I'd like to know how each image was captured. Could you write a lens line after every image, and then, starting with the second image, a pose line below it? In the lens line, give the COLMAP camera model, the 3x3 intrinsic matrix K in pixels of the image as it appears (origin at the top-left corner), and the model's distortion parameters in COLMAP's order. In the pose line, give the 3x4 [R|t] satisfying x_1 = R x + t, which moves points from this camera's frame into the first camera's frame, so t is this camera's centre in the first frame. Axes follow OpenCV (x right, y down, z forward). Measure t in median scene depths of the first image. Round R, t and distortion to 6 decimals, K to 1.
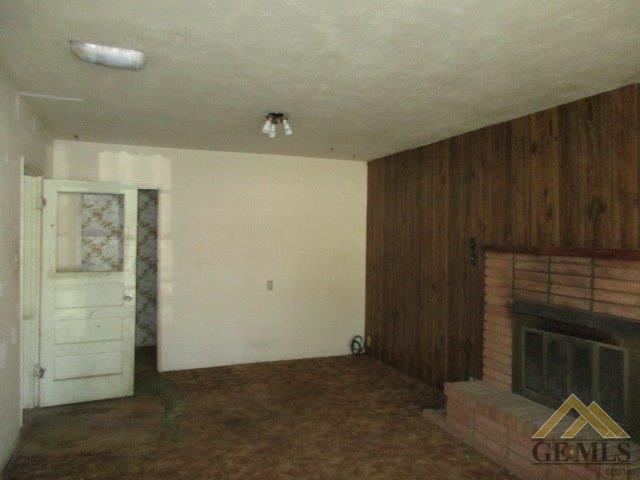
lens RADIAL K [[486.5, 0, 321.1], [0, 486.5, 239.0], [0, 0, 1]] dist [-0.000241, 0.000382]
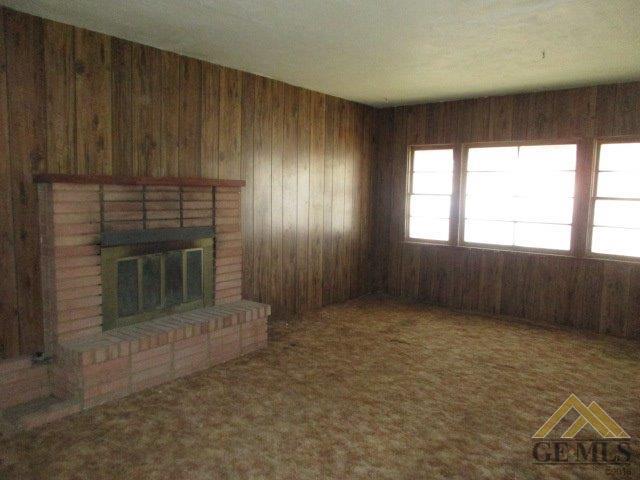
lens RADIAL K [[486.5, 0, 321.3], [0, 486.5, 238.4], [0, 0, 1]] dist [-0.000241, 0.000382]
pose [[-0.501573, -0.113859, 0.857590, -0.662743], [-0.018700, 0.992497, 0.120834, 0.012732], [-0.864913, 0.044570, -0.499939, 1.180721]]
